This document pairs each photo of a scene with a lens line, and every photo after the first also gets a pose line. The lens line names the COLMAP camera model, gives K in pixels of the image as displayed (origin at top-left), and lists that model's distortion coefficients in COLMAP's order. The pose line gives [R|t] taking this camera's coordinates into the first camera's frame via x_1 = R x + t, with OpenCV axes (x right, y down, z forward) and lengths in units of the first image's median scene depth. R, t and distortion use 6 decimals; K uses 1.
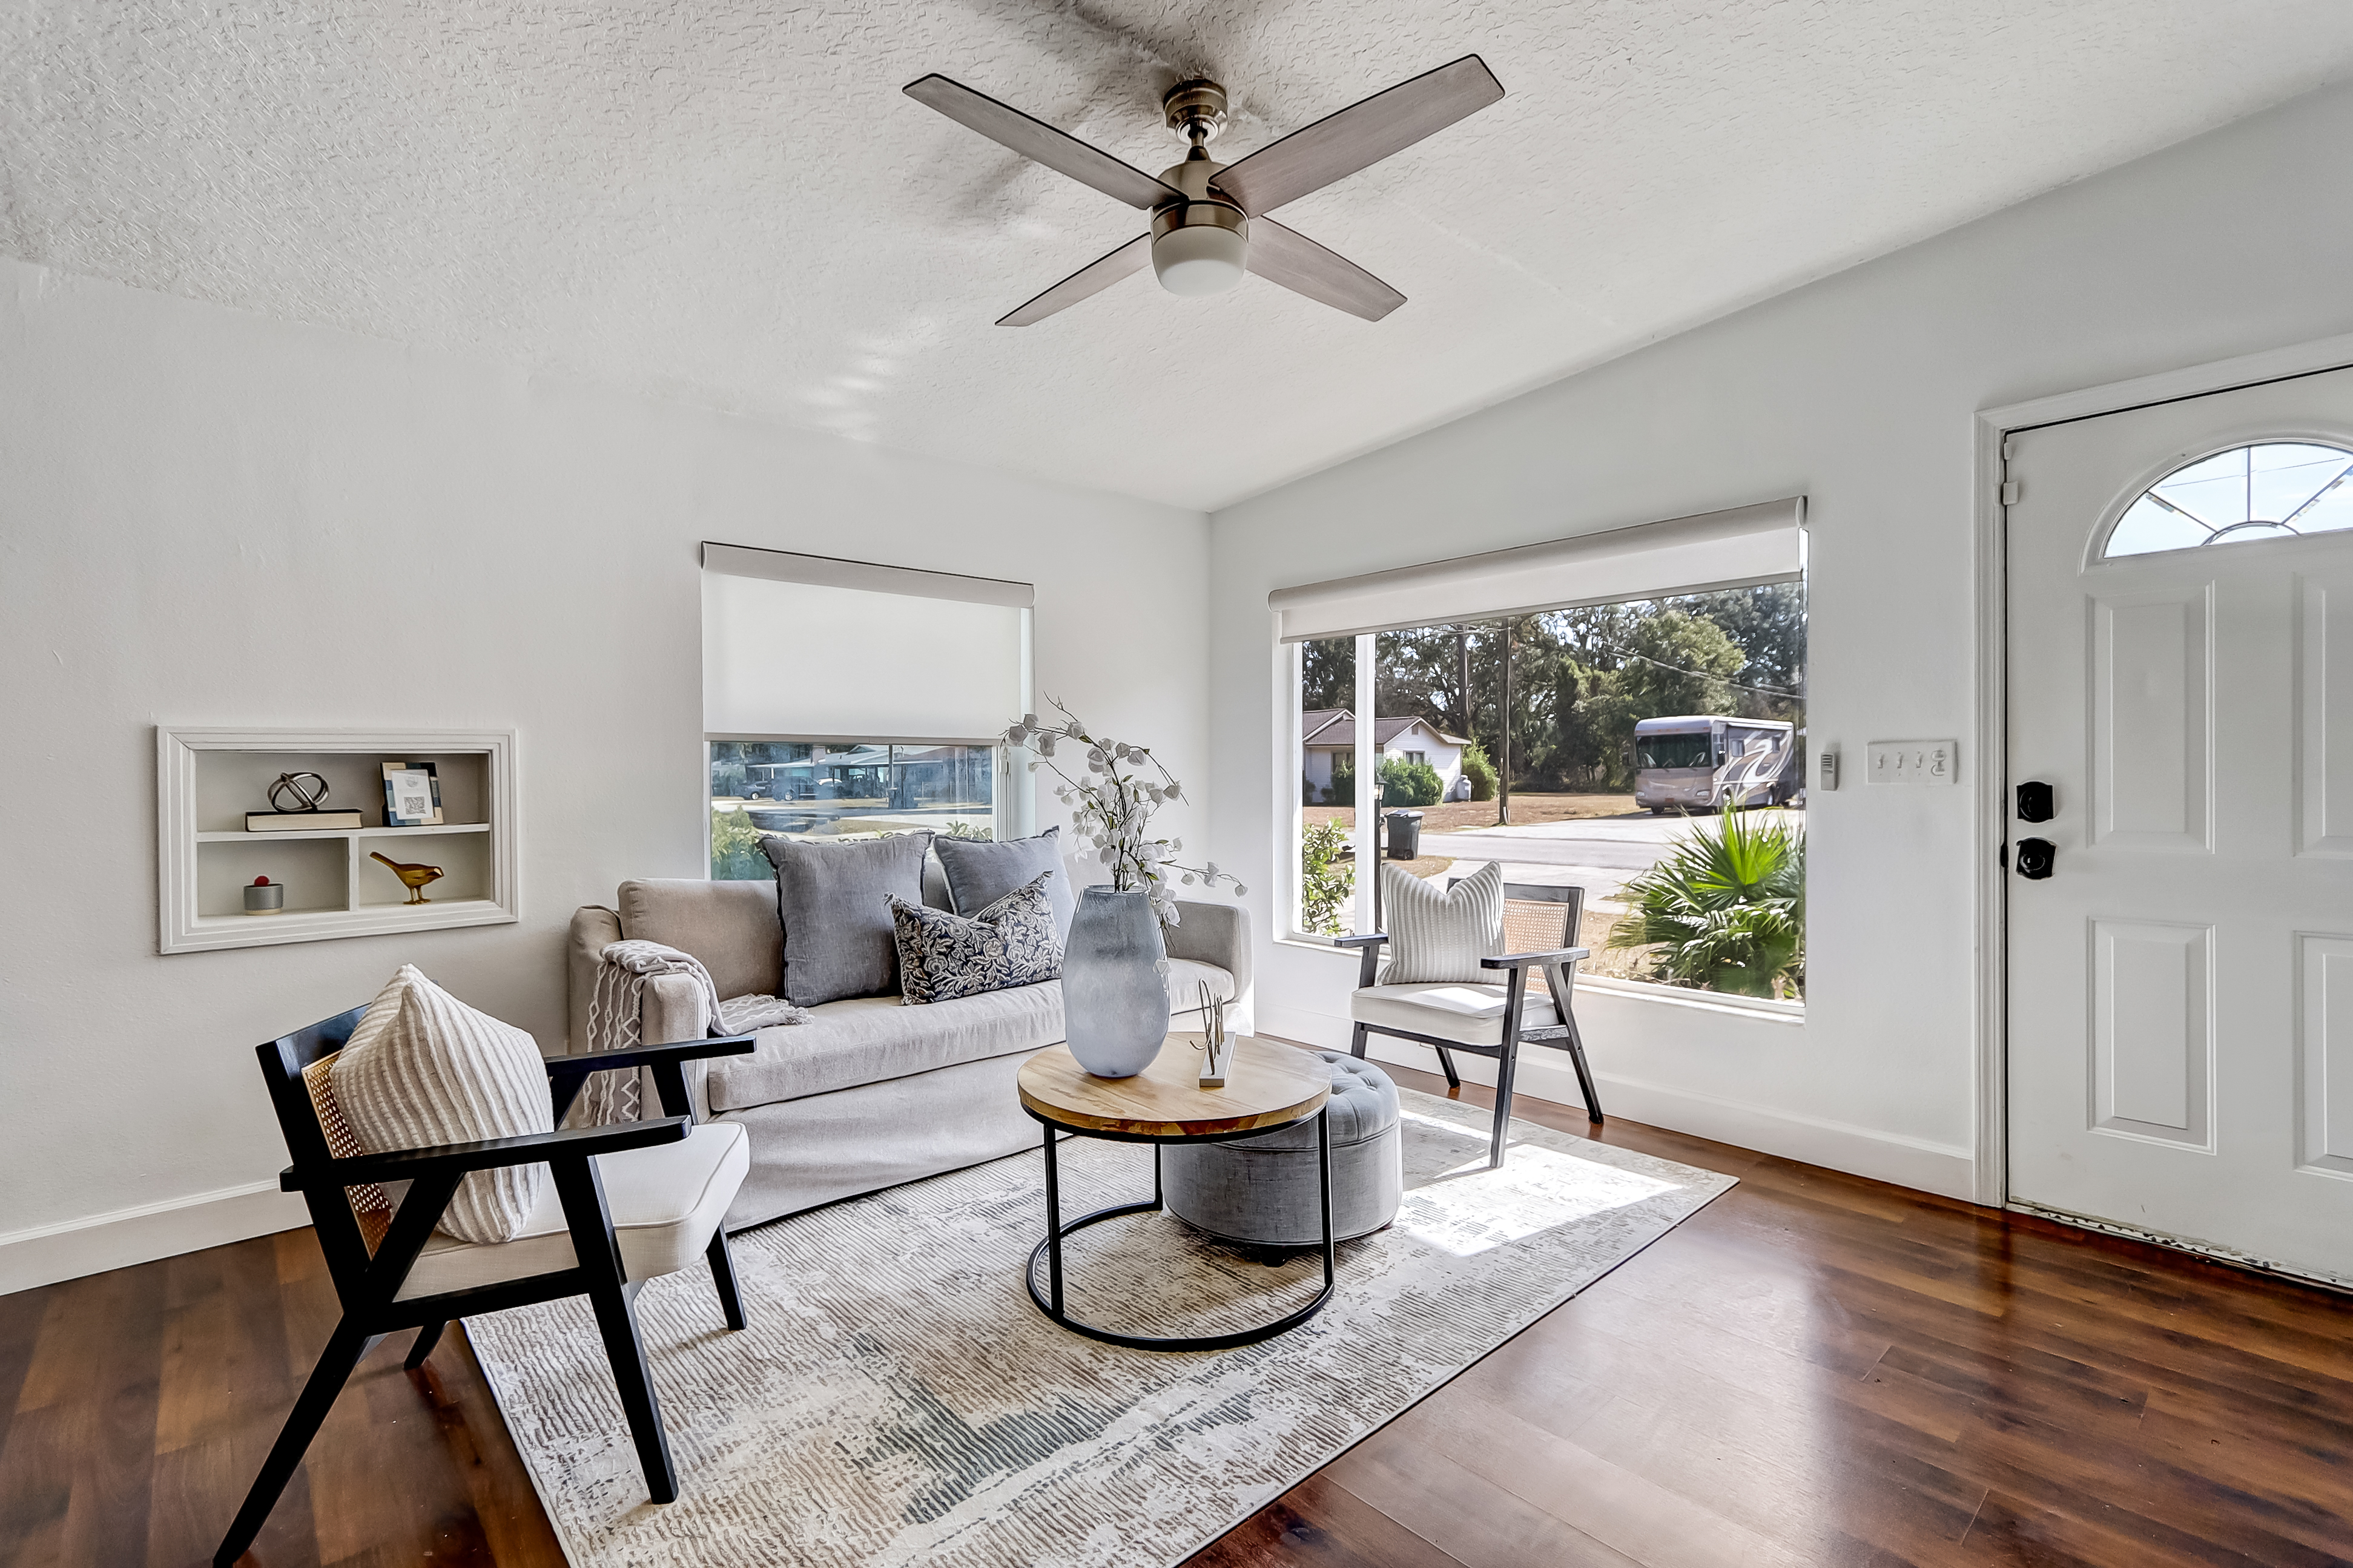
lens RADIAL K [[1088.1, 0, 1144.6], [0, 1088.1, 780.9], [0, 0, 1]] dist [-0.001821, 0.003754]
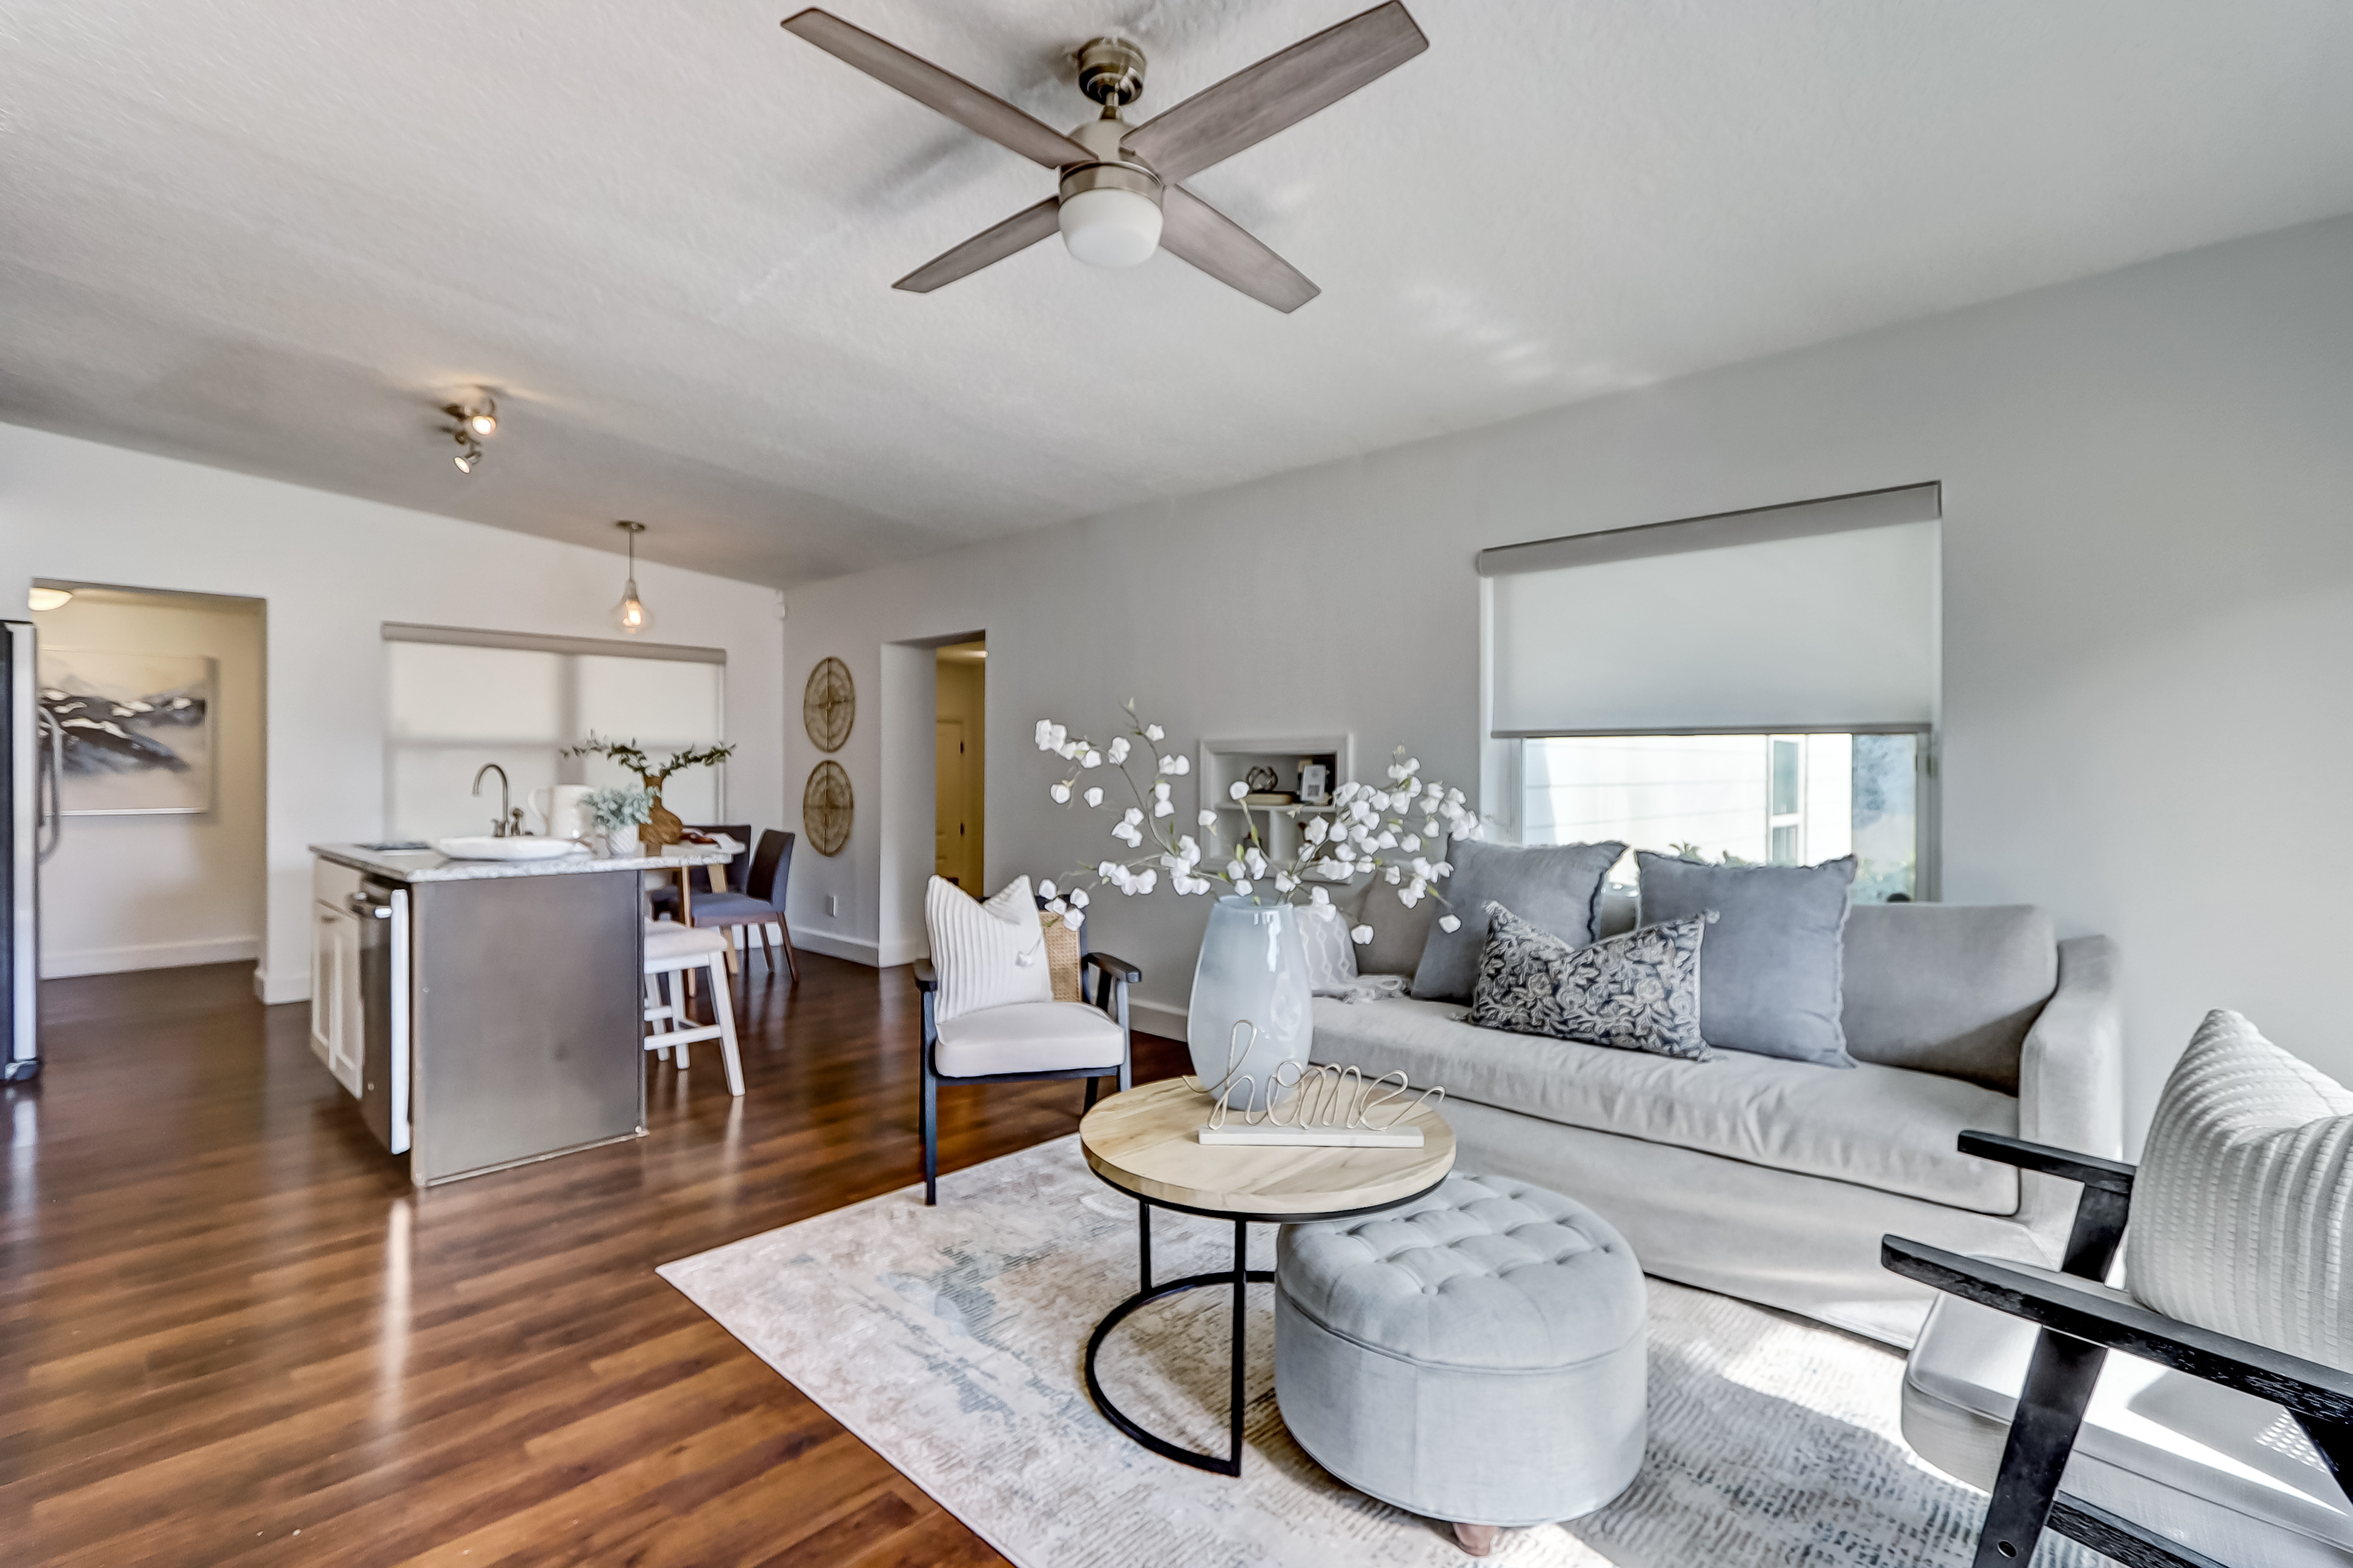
lens RADIAL K [[1088.2, 0, 1168.3], [0, 1088.2, 765.3], [0, 0, 1]] dist [-0.001821, 0.003754]
pose [[0.080193, 0.005090, -0.996766, 0.818007], [-0.012666, 0.999911, 0.004087, -0.015017], [0.996699, 0.012297, 0.080251, 0.805495]]
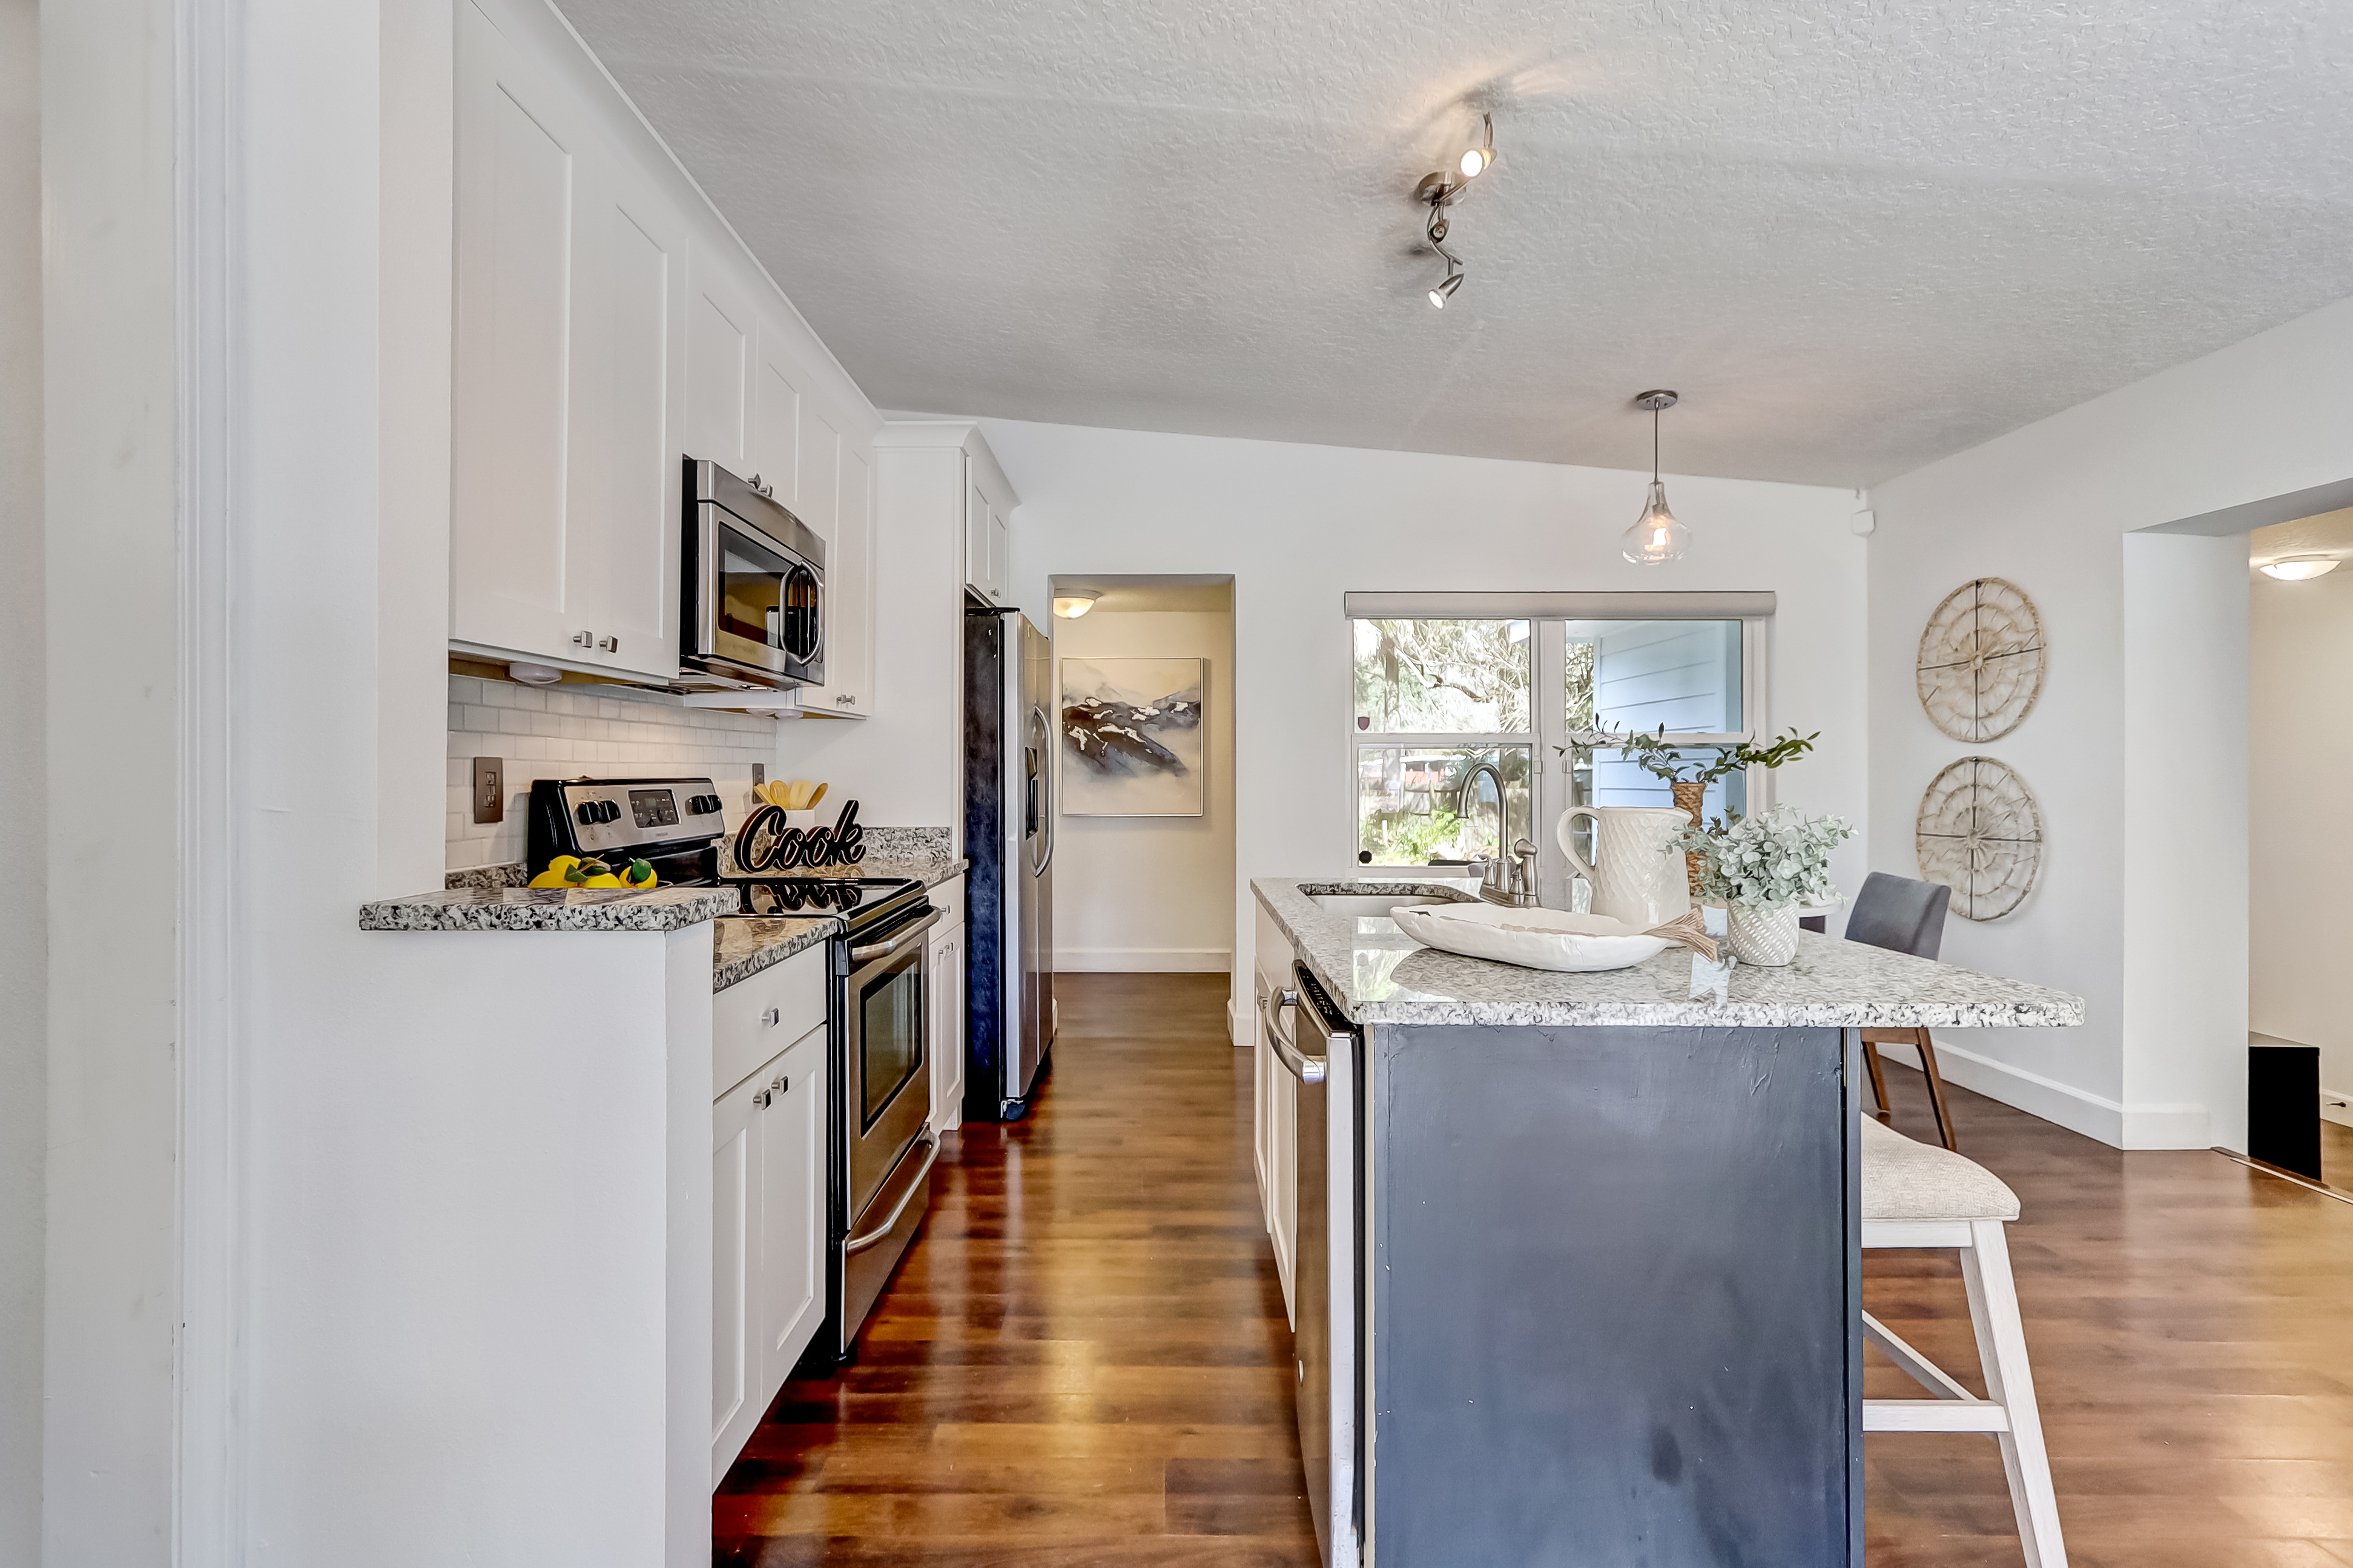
lens RADIAL K [[1088.1, 0, 1161.7], [0, 1088.1, 779.9], [0, 0, 1]] dist [-0.001821, 0.003754]
pose [[-0.664271, 0.013980, -0.747361, 0.067063], [-0.002480, 0.999778, 0.020907, -0.003597], [0.747487, 0.015741, -0.664089, 0.379502]]
